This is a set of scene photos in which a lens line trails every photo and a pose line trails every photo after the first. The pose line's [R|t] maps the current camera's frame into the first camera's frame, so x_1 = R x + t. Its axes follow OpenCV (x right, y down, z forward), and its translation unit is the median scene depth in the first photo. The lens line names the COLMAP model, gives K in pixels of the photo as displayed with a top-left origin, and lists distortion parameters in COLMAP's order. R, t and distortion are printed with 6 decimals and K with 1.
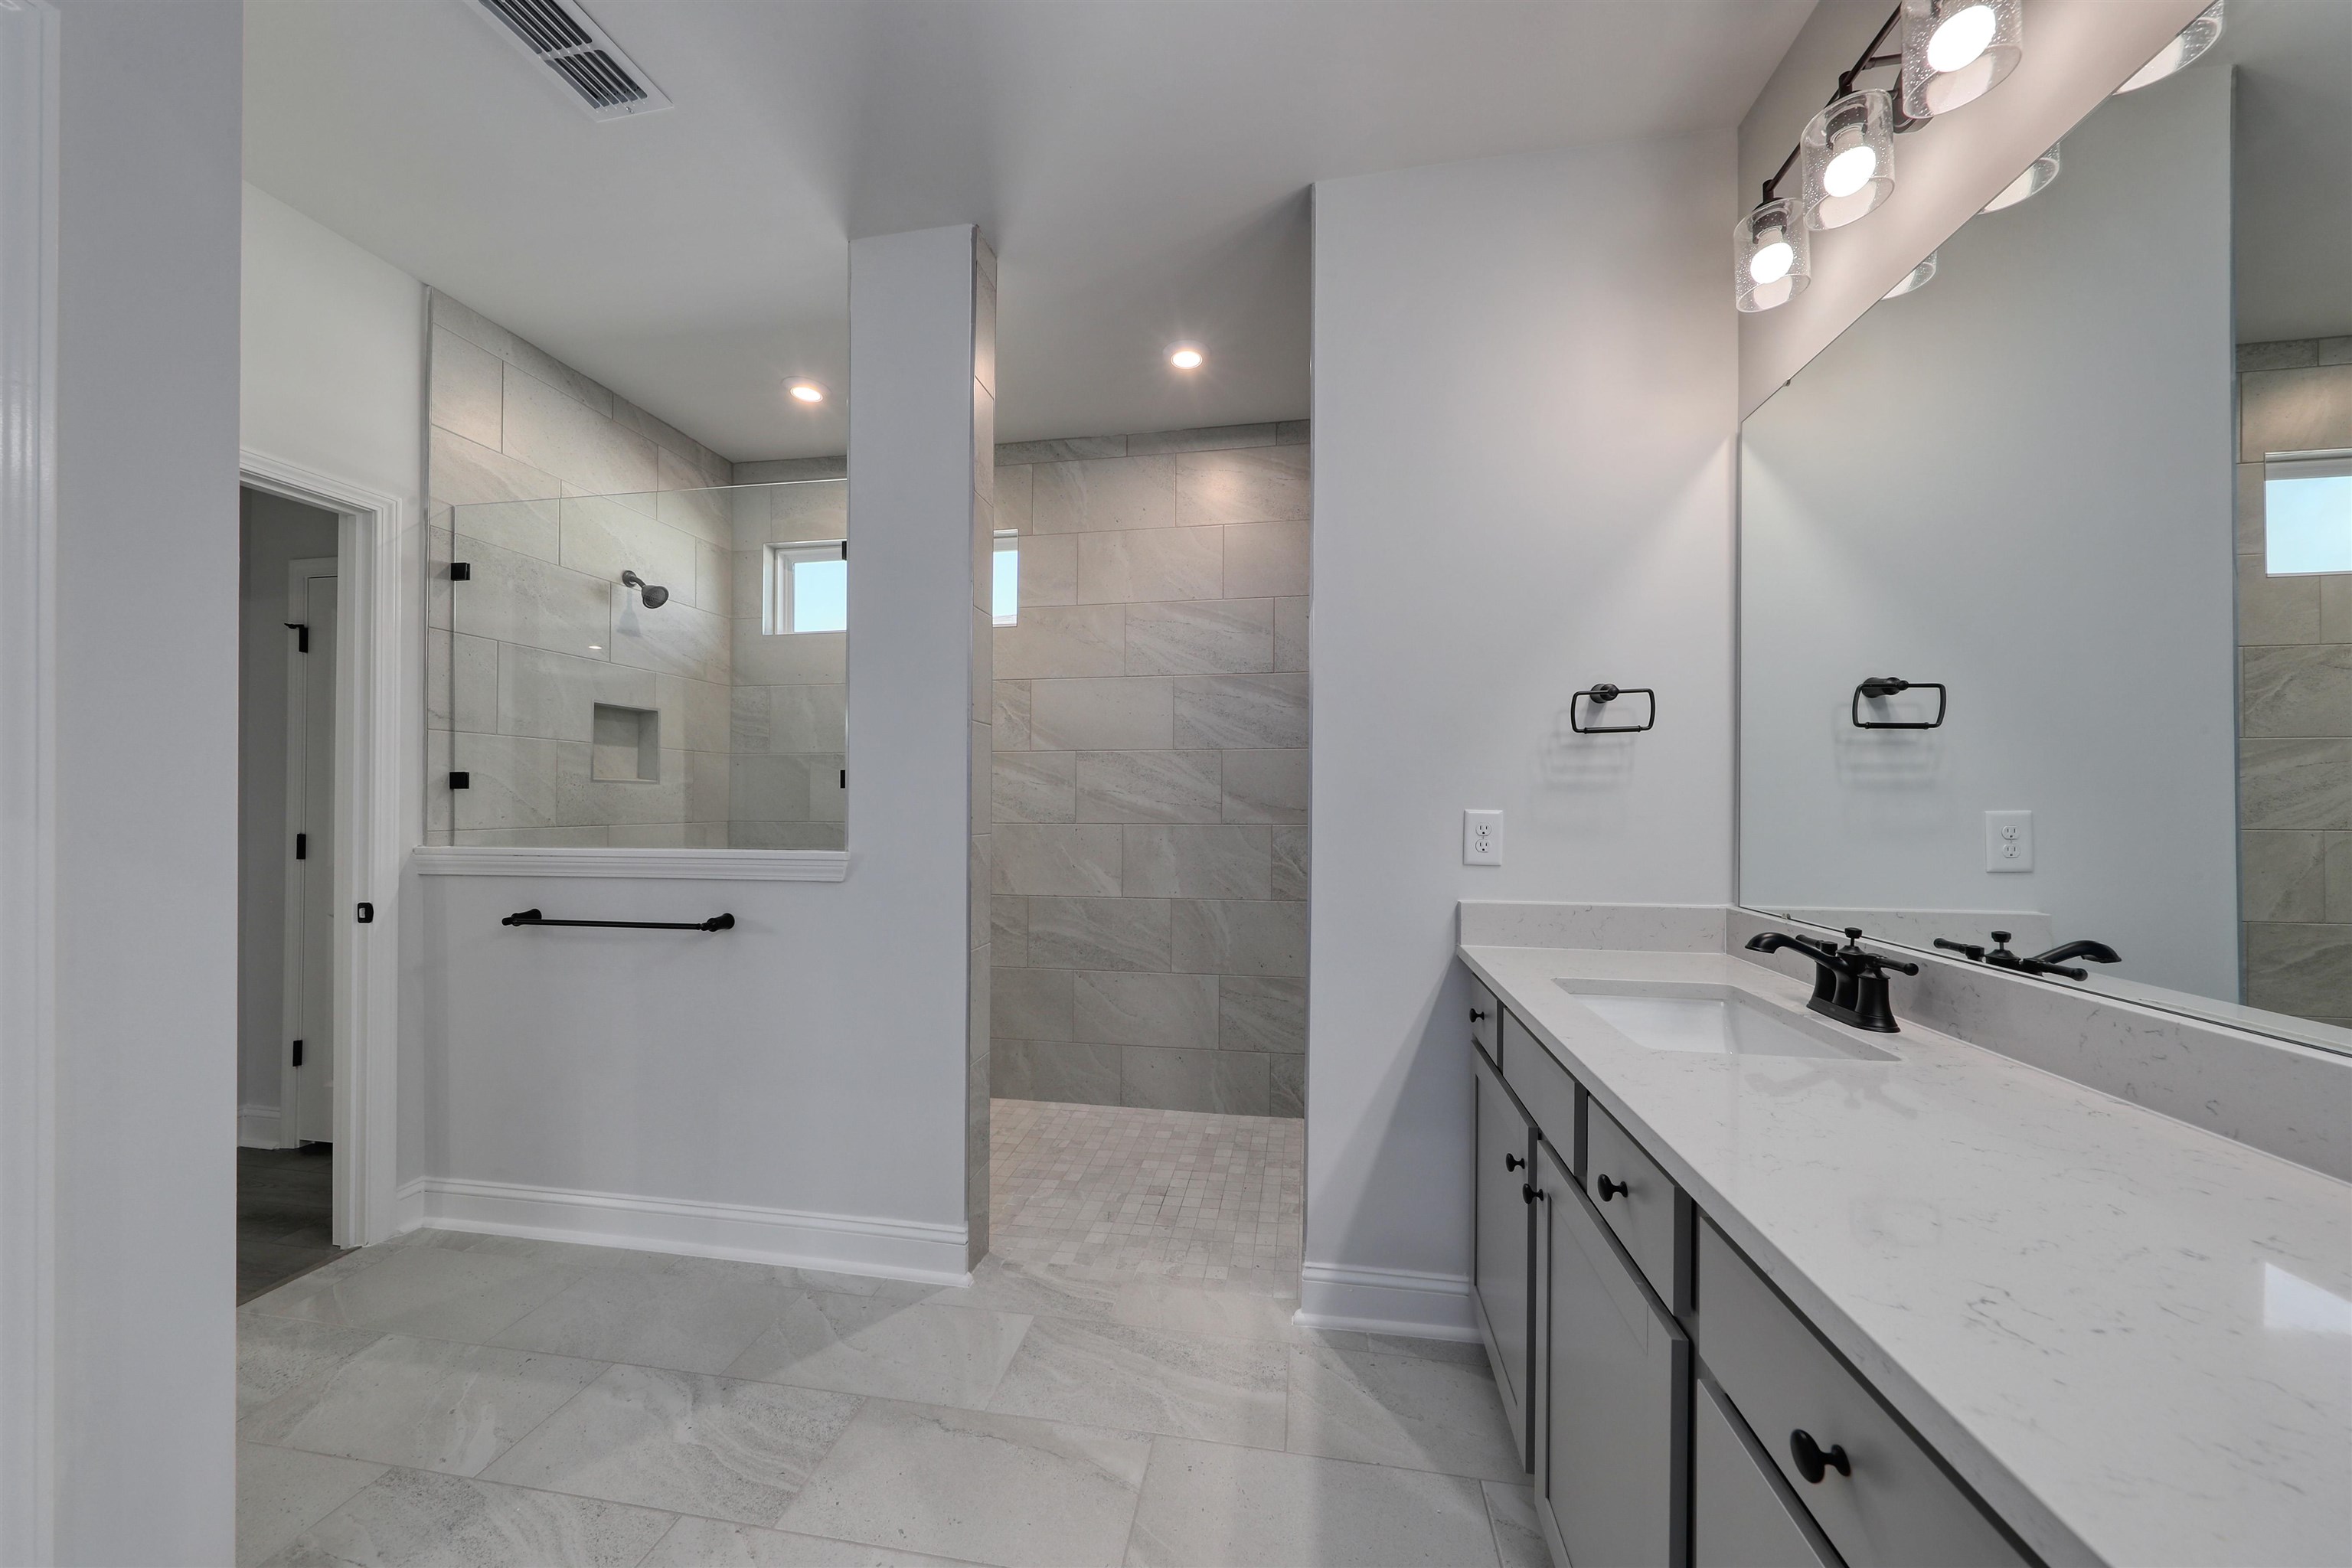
lens RADIAL K [[775.8, 0, 1166.0], [0, 775.8, 810.4], [0, 0, 1]] dist [0.002077, -0.000491]
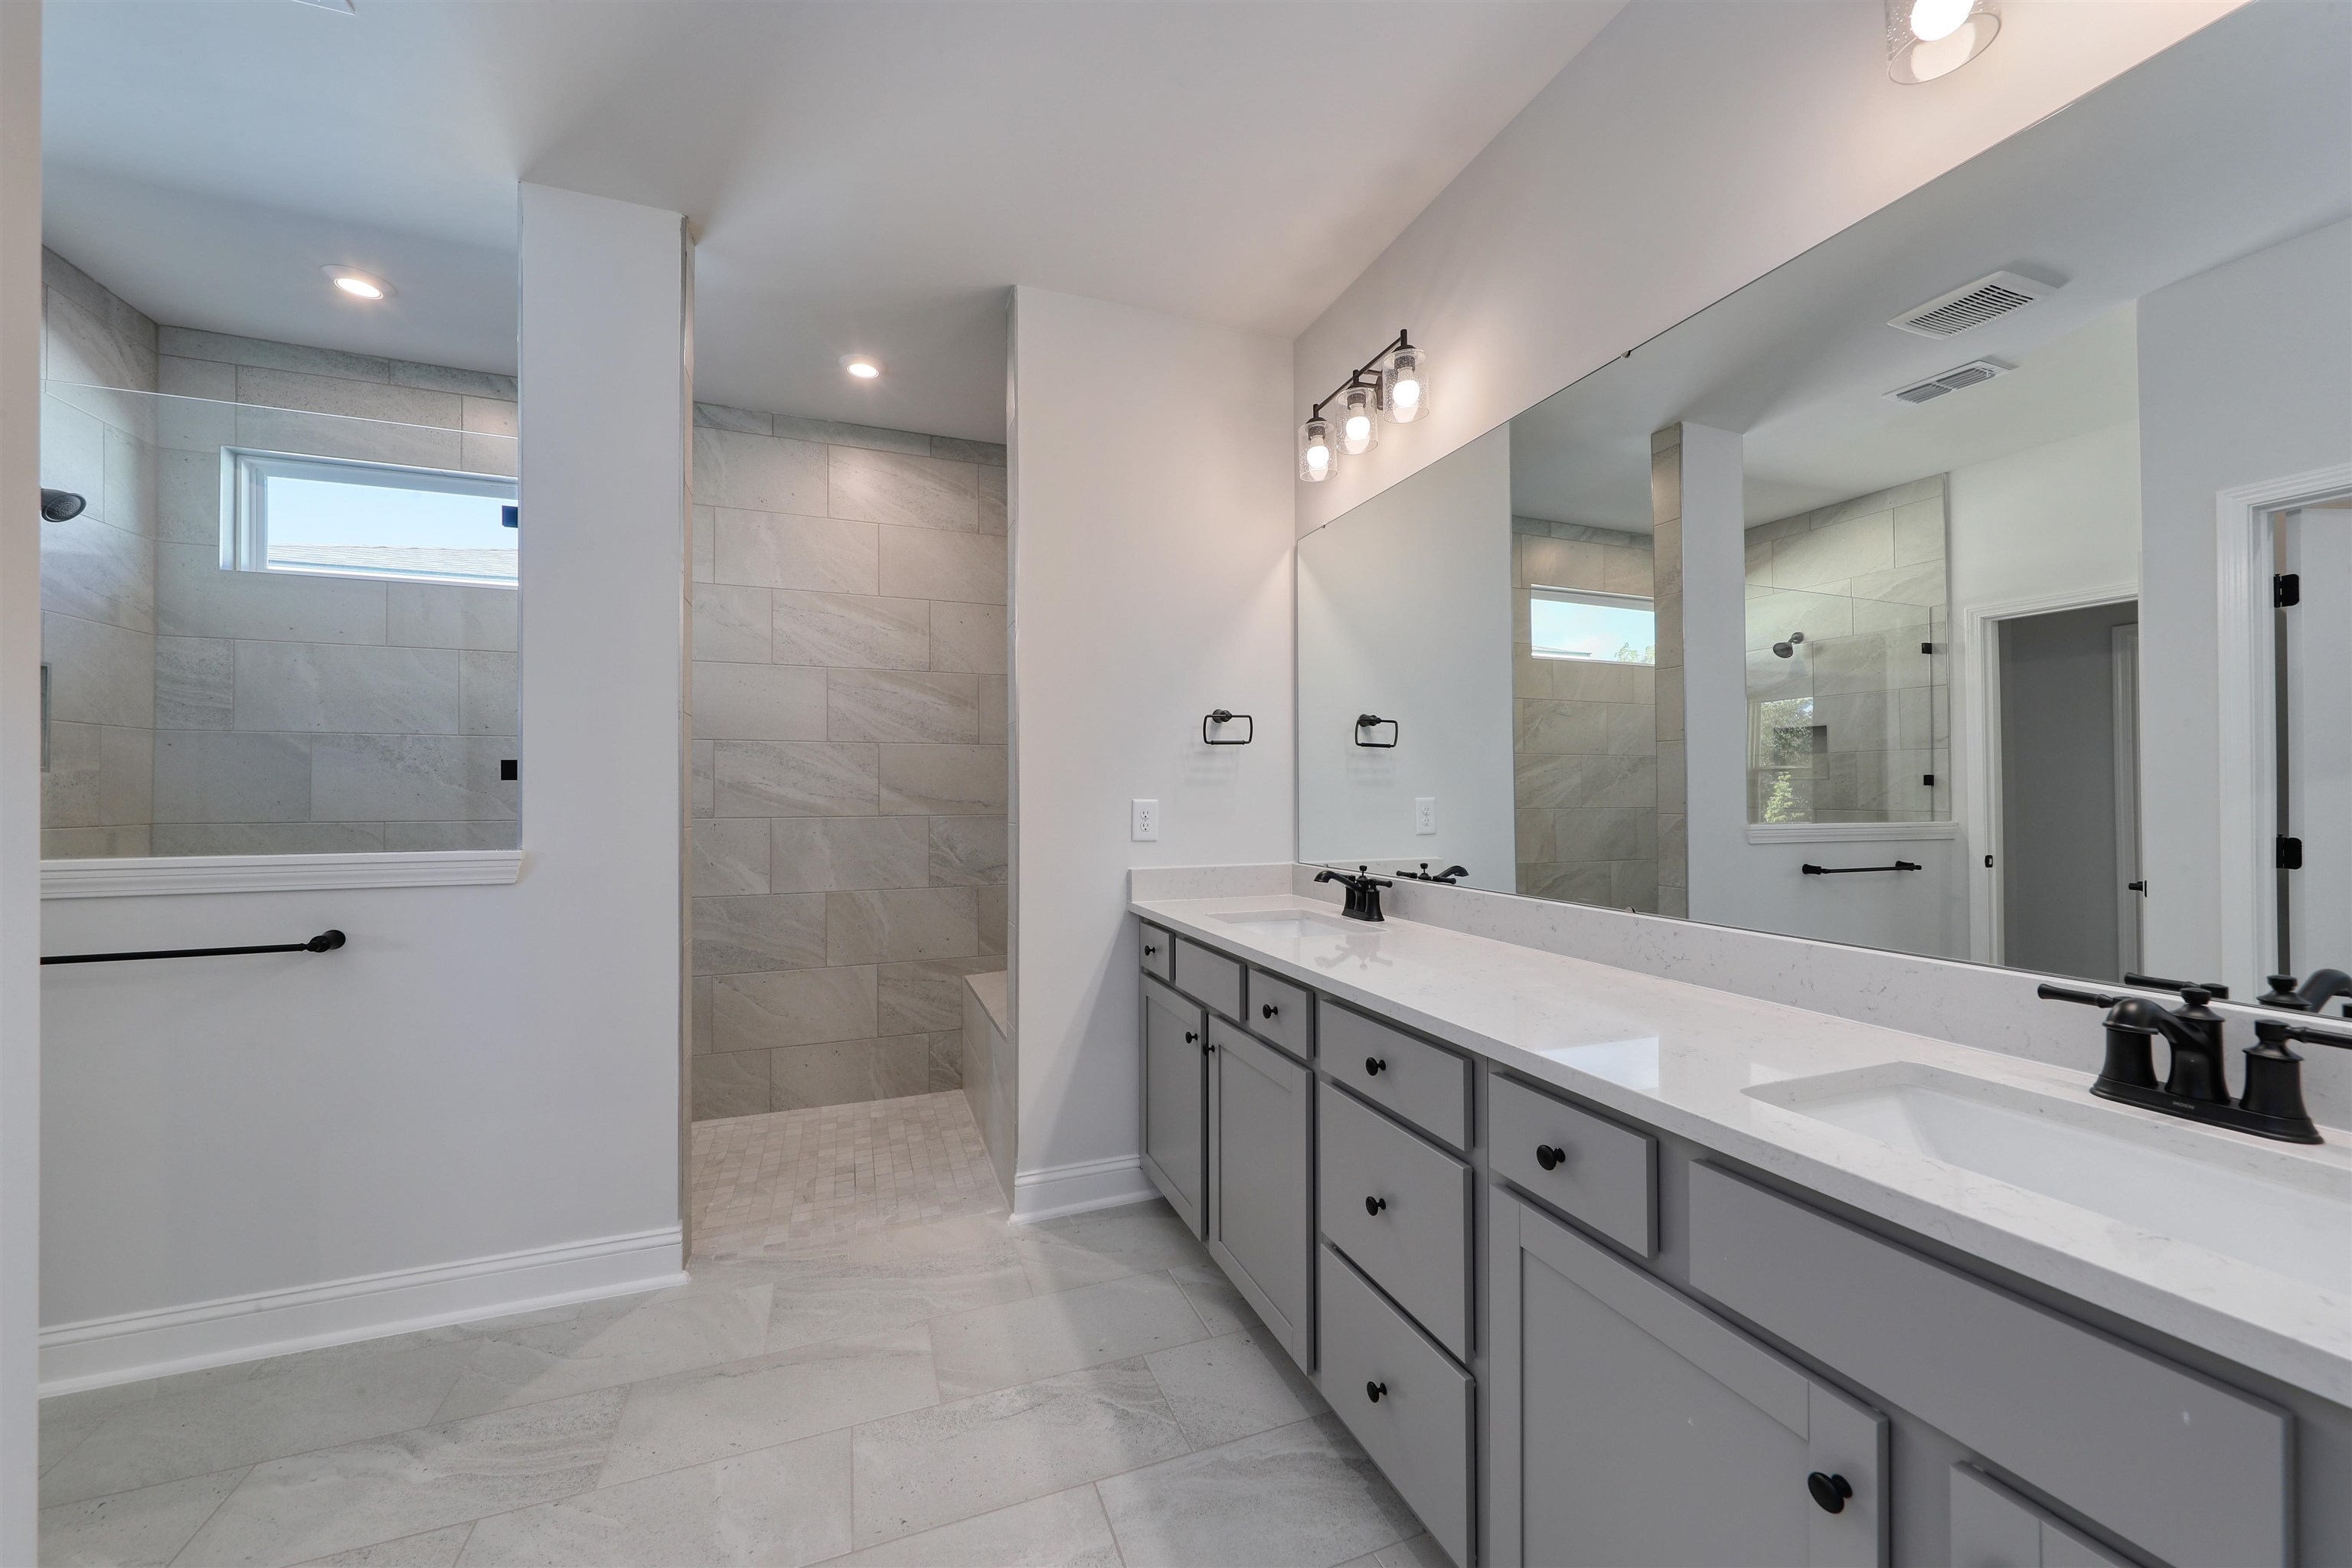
lens RADIAL K [[849.5, 0, 1156.2], [0, 849.5, 804.6], [0, 0, 1]] dist [0.000792, -0.000276]
pose [[0.866217, -0.009749, 0.499573, -0.275949], [0.009223, 0.999951, 0.003521, 0.003139], [-0.499583, 0.001558, 0.866264, -0.246294]]
